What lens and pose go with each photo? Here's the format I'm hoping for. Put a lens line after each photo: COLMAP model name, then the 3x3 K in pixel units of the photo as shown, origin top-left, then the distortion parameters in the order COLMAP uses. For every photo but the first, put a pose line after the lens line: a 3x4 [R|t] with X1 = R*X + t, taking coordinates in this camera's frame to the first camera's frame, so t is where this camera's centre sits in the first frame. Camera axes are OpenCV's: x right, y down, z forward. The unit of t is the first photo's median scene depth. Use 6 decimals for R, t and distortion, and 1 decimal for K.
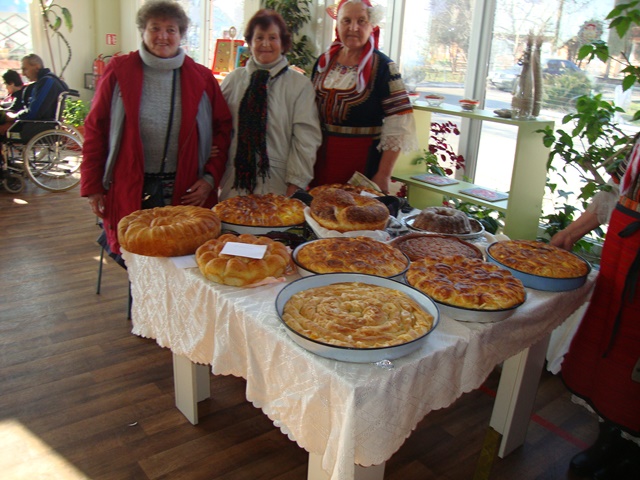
lens RADIAL K [[566.8, 0, 321.1], [0, 566.8, 236.8], [0, 0, 1]] dist [-0.208736, 0.209693]
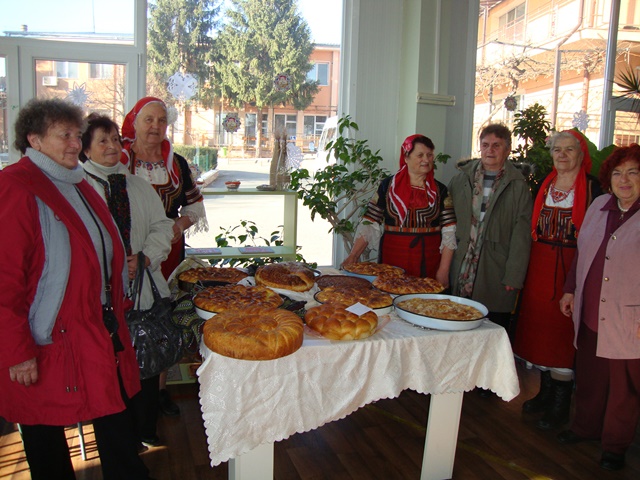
lens RADIAL K [[566.8, 0, 321.1], [0, 566.8, 236.8], [0, 0, 1]] dist [-0.208736, 0.209693]
pose [[0.345957, -0.185329, 0.919764, -0.901544], [0.280320, 0.955940, 0.087180, -0.185532], [-0.895396, 0.227668, 0.382666, 0.356371]]
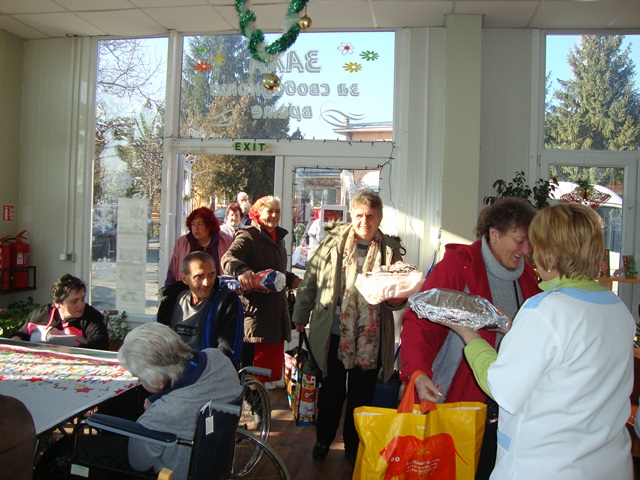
lens RADIAL K [[566.8, 0, 321.1], [0, 566.8, 236.8], [0, 0, 1]] dist [-0.208736, 0.209693]
pose [[0.750705, -0.053096, 0.658501, -1.671757], [0.217932, 0.960872, -0.170970, -0.449156], [-0.623657, 0.271857, 0.732902, 0.929900]]
